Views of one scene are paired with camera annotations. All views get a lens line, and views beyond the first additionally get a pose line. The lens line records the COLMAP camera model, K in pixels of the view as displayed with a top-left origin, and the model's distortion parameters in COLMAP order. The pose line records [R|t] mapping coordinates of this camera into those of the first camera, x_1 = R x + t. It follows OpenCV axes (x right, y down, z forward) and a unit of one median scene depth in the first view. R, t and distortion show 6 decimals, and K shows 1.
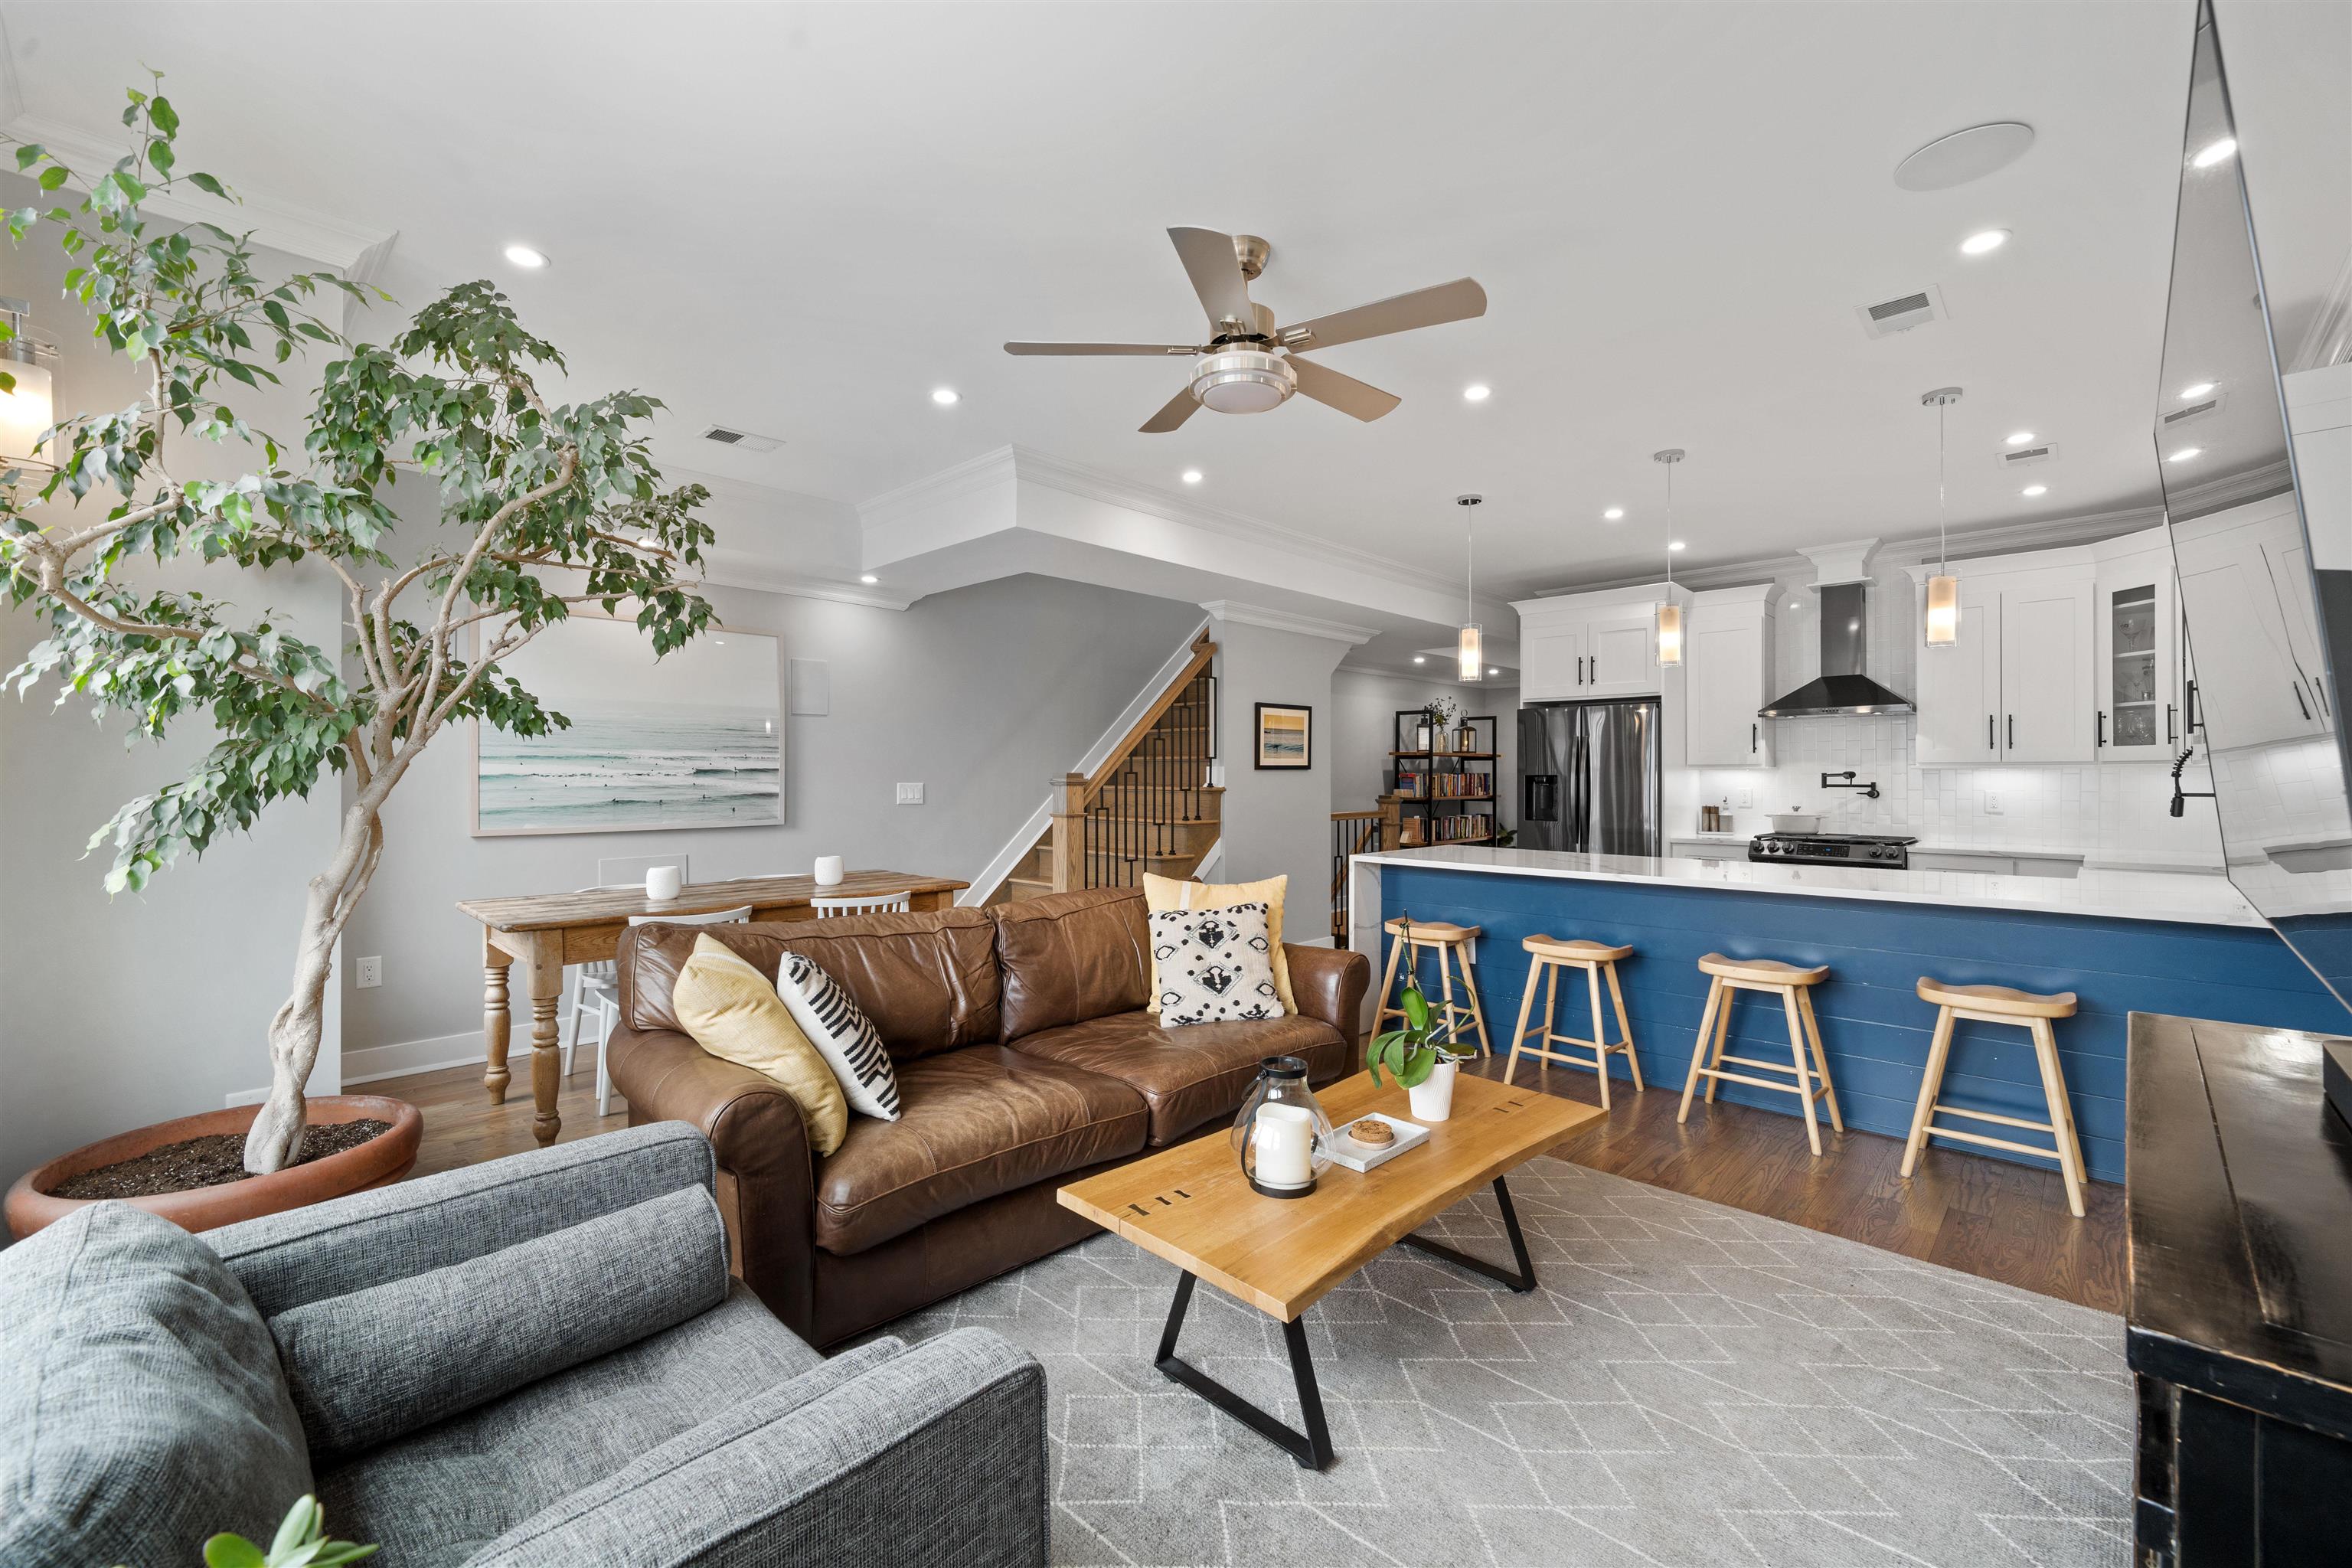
lens RADIAL K [[952.3, 0, 1166.8], [0, 952.3, 757.6], [0, 0, 1]] dist [0.000460, -0.000361]
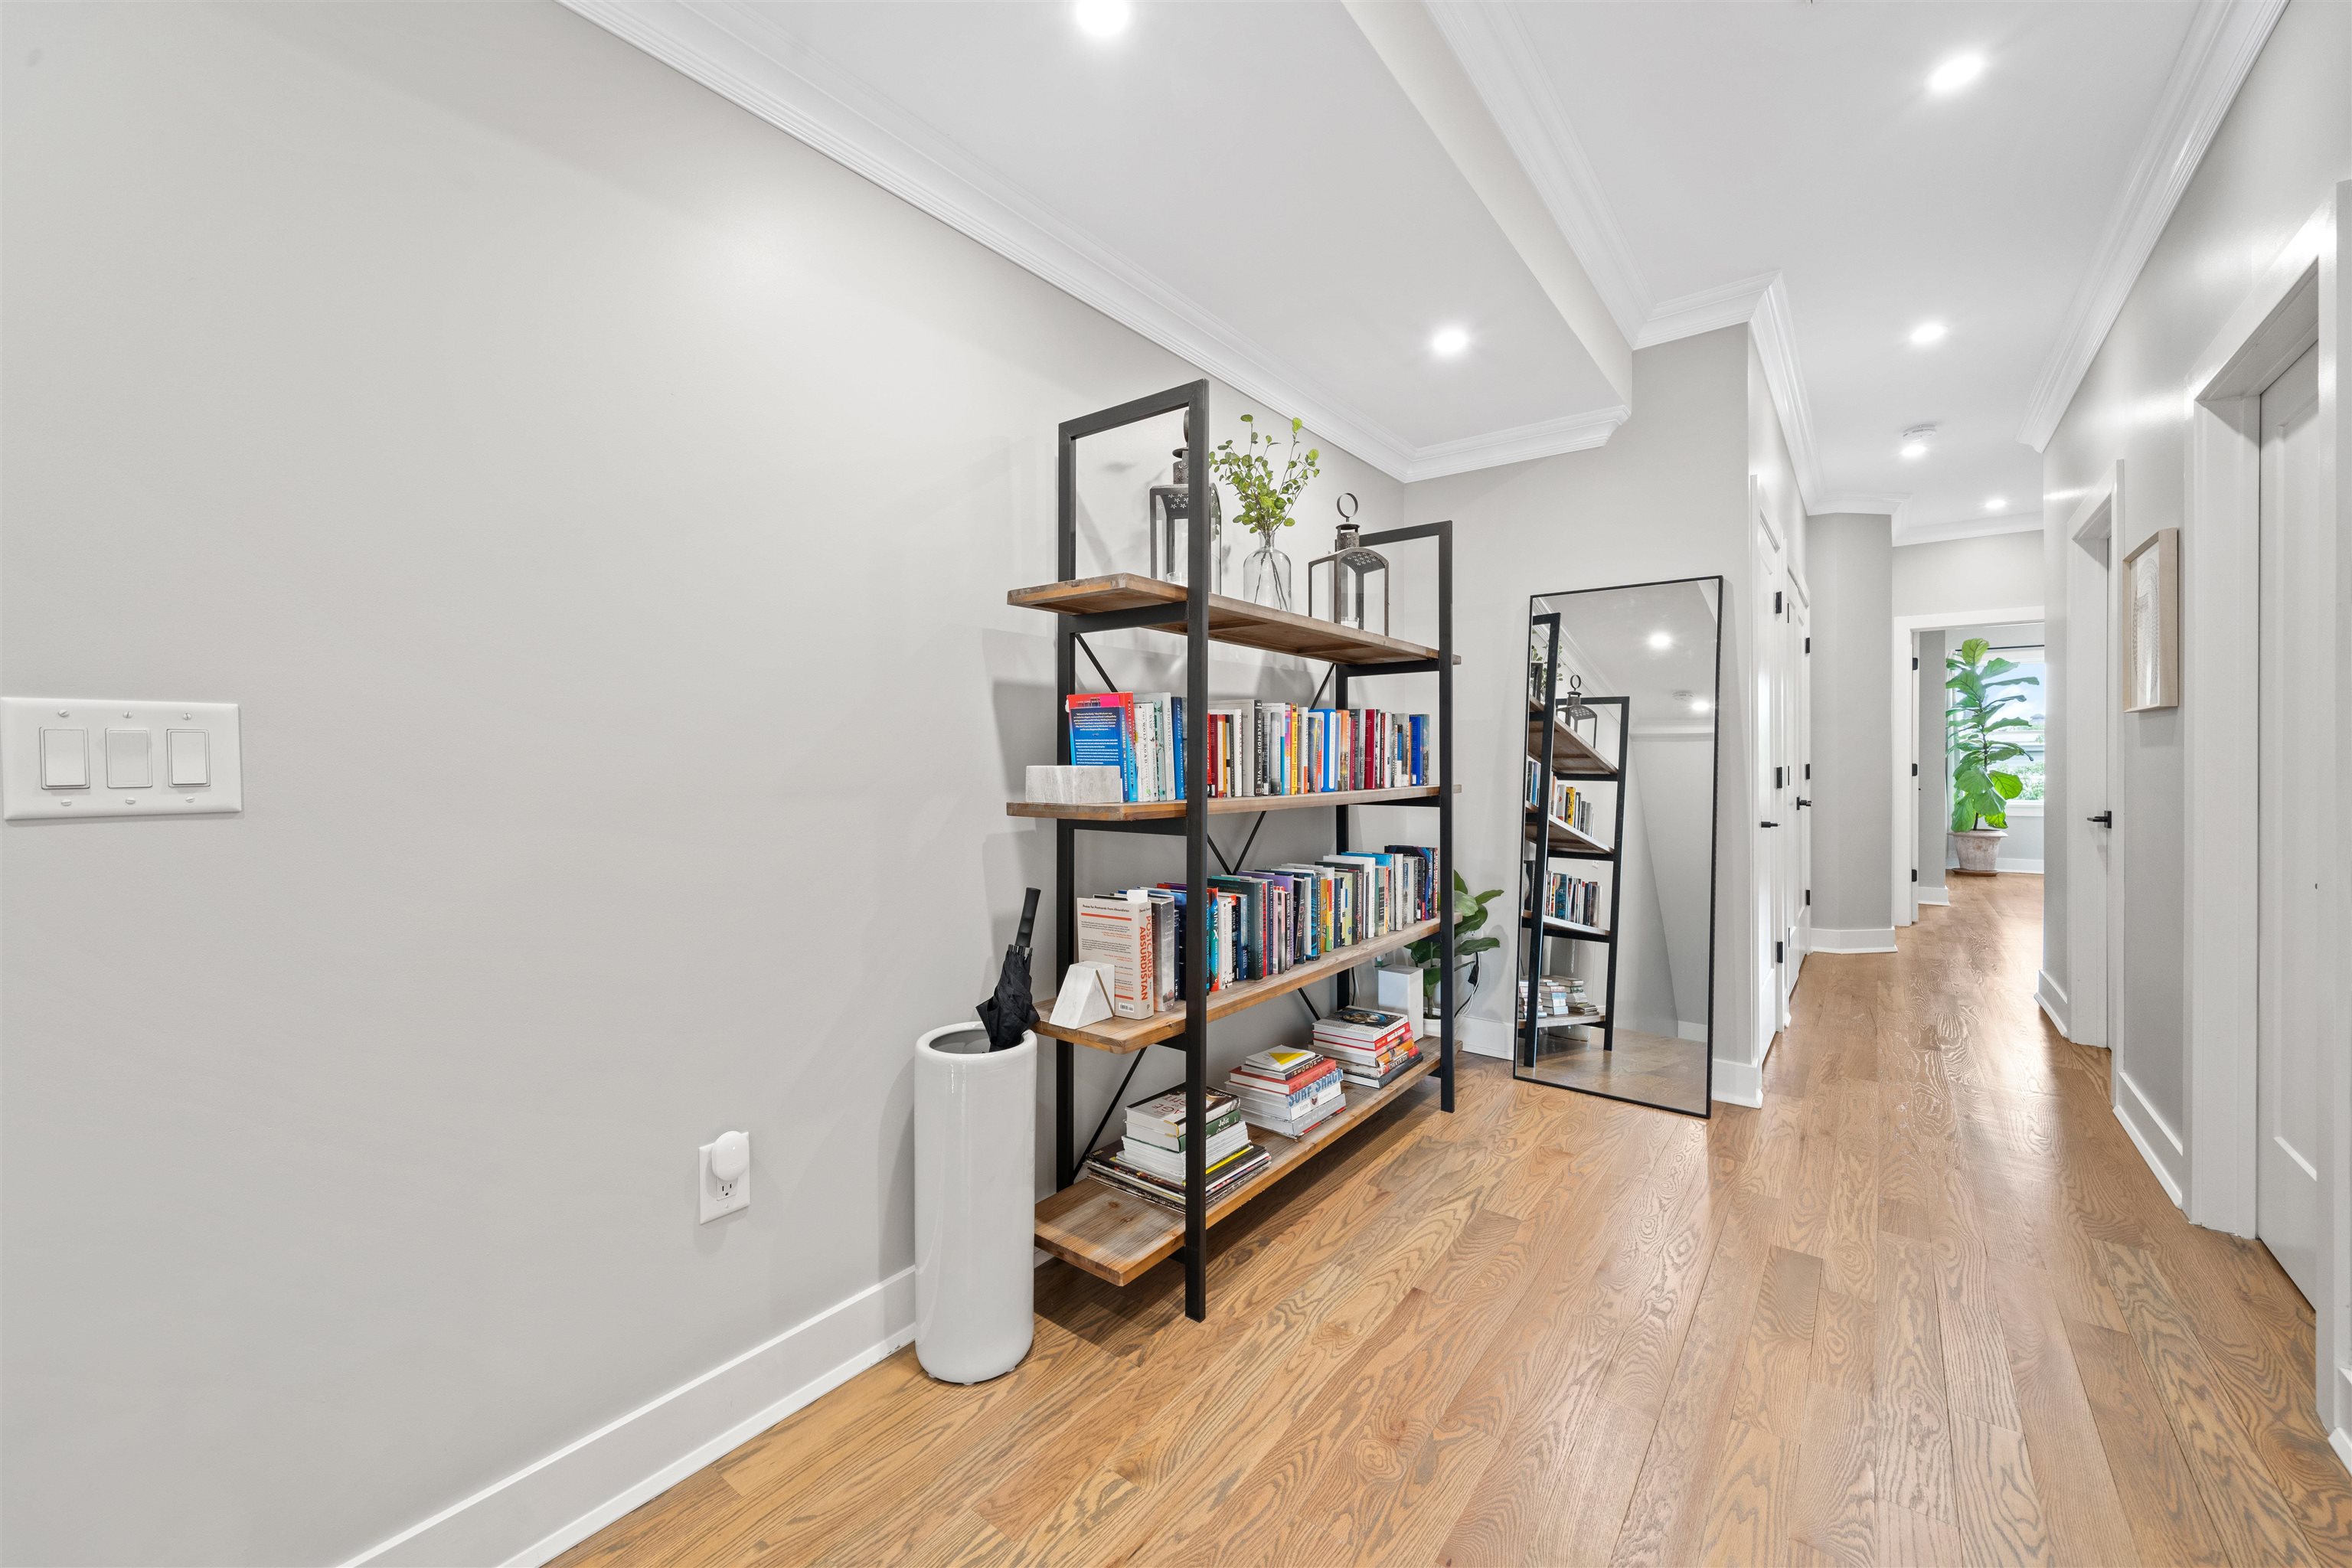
lens RADIAL K [[922.7, 0, 1169.1], [0, 922.7, 763.9], [0, 0, 1]] dist [-0.001374, -0.000198]
pose [[0.992967, -0.002015, 0.118377, 0.390110], [-0.000708, 0.999736, 0.022960, 0.044748], [-0.118392, -0.022882, 0.992703, 1.262373]]
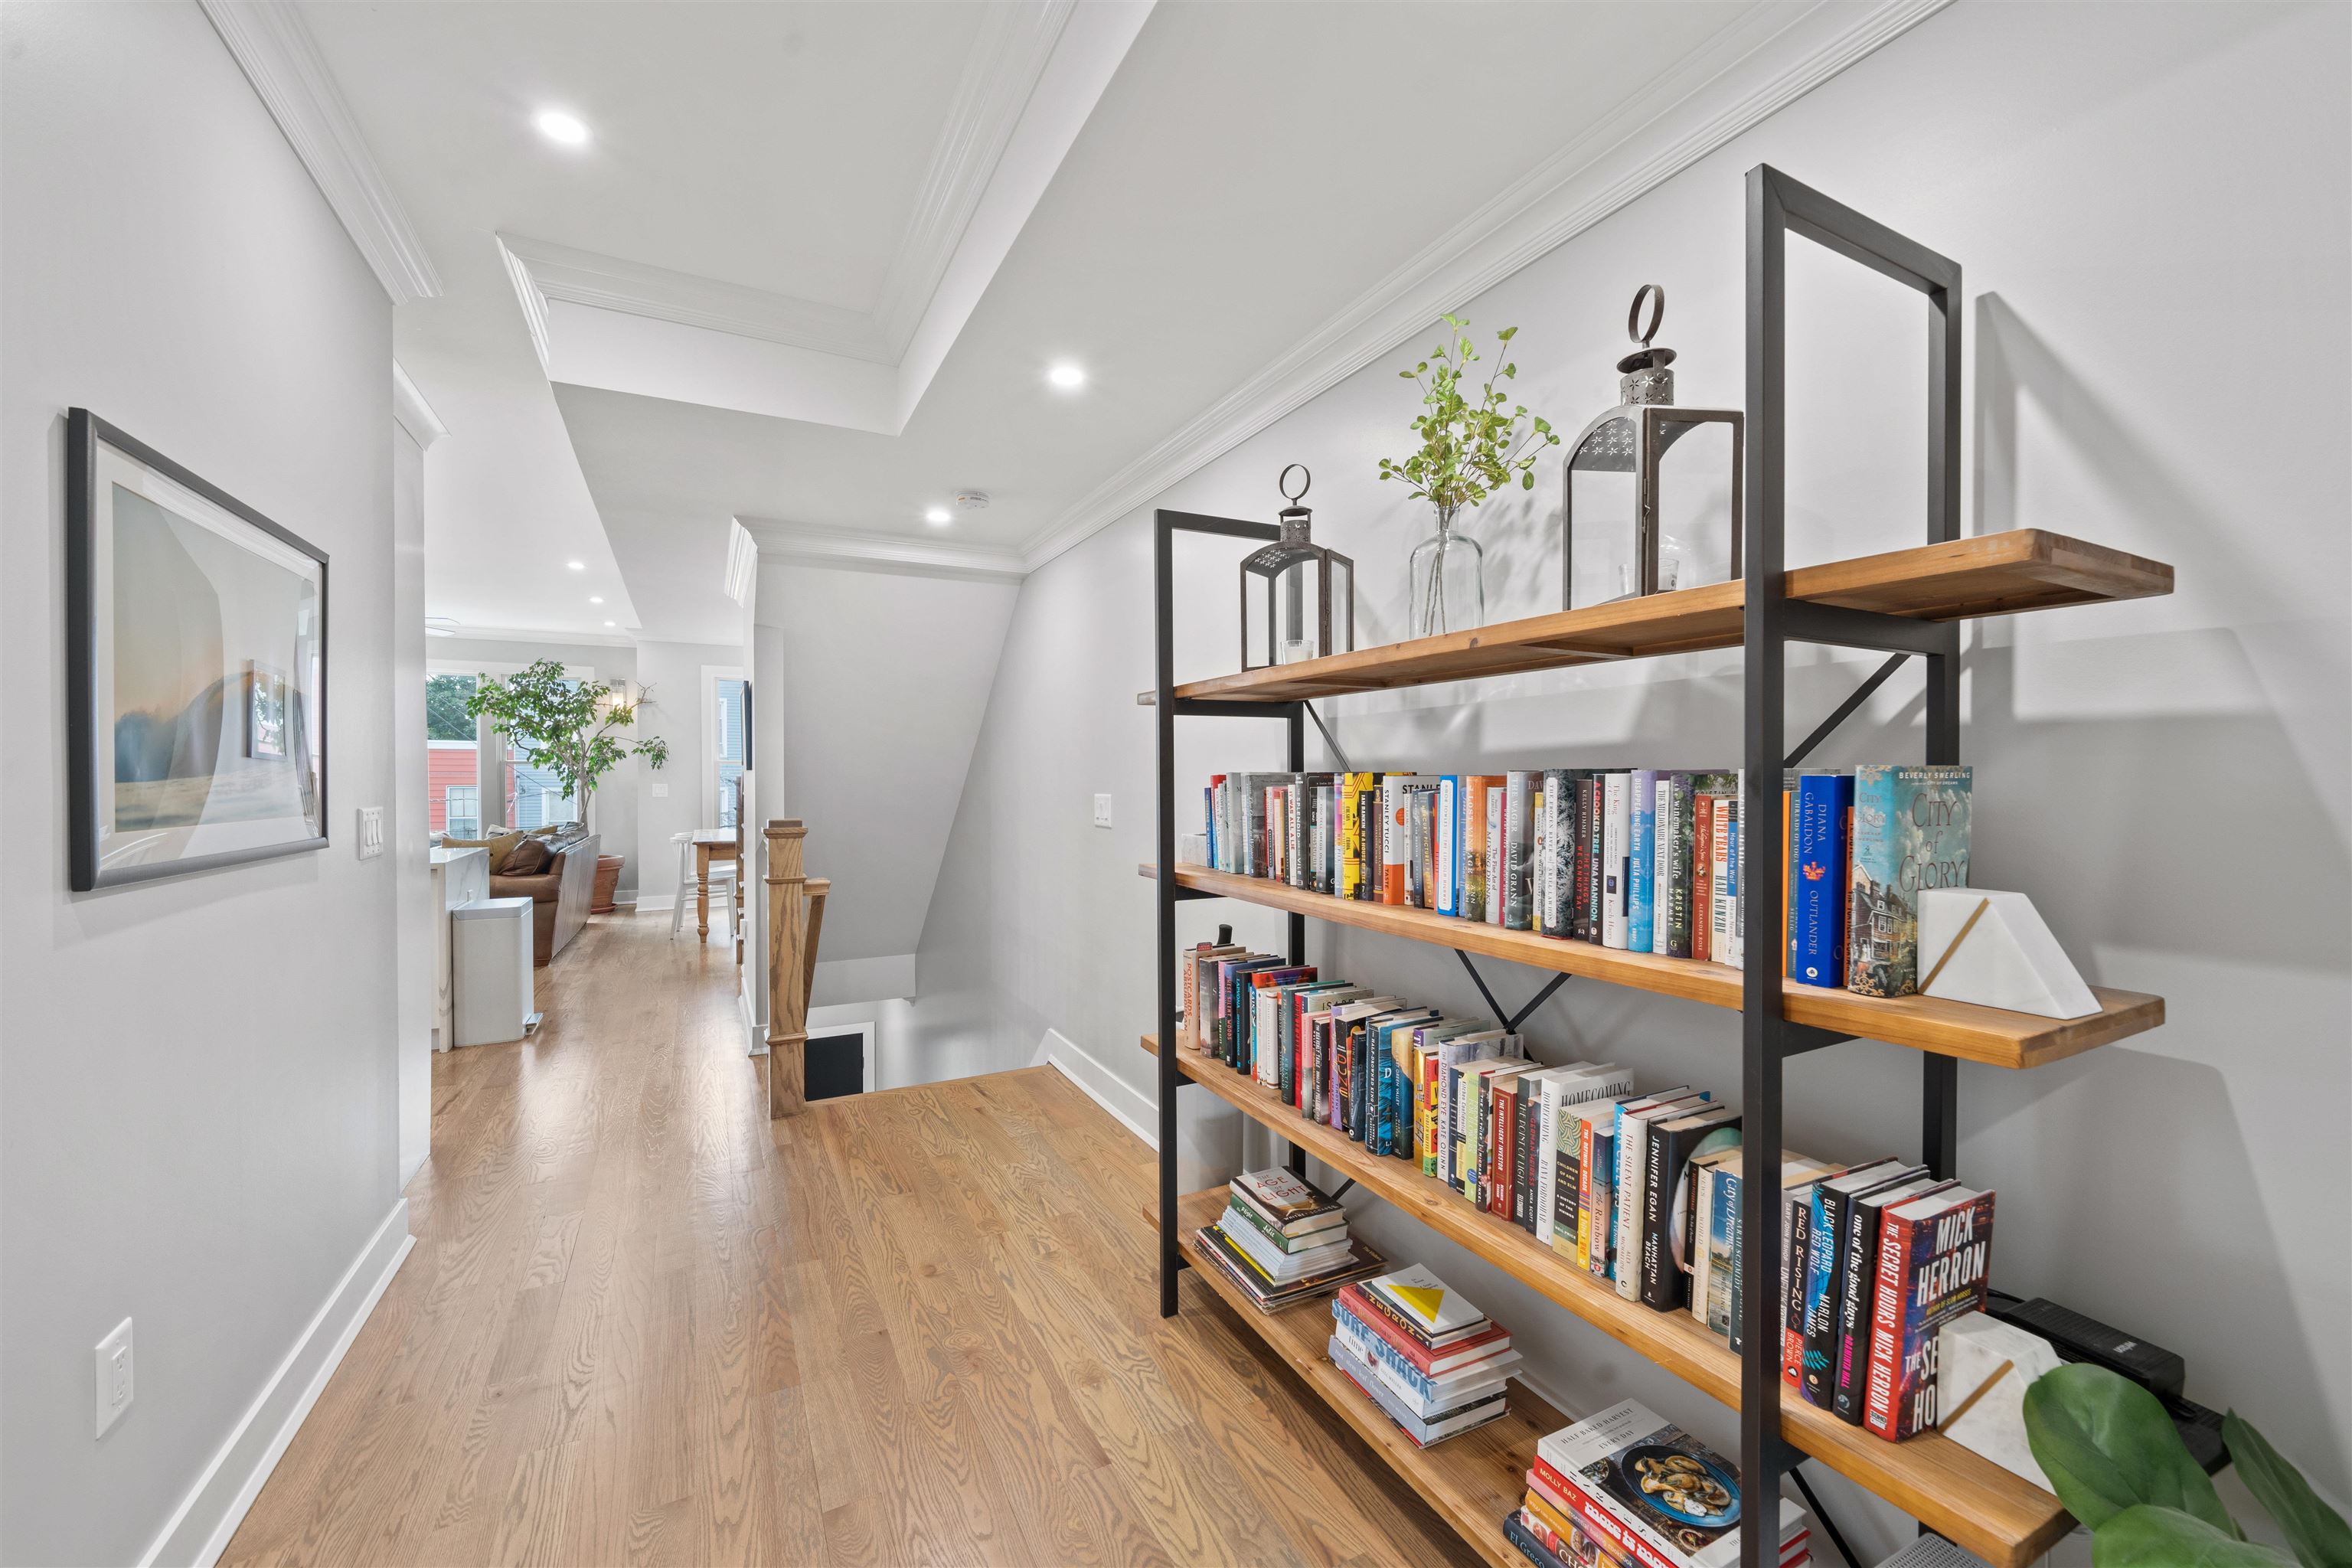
lens RADIAL K [[925.5, 0, 1169.4], [0, 925.5, 786.3], [0, 0, 1]] dist [-0.000264, 0.000055]
pose [[-0.321231, 0.008771, -0.946960, 0.776472], [0.015675, 0.999869, 0.003944, 0.030088], [0.946871, -0.013577, -0.321326, 1.684681]]
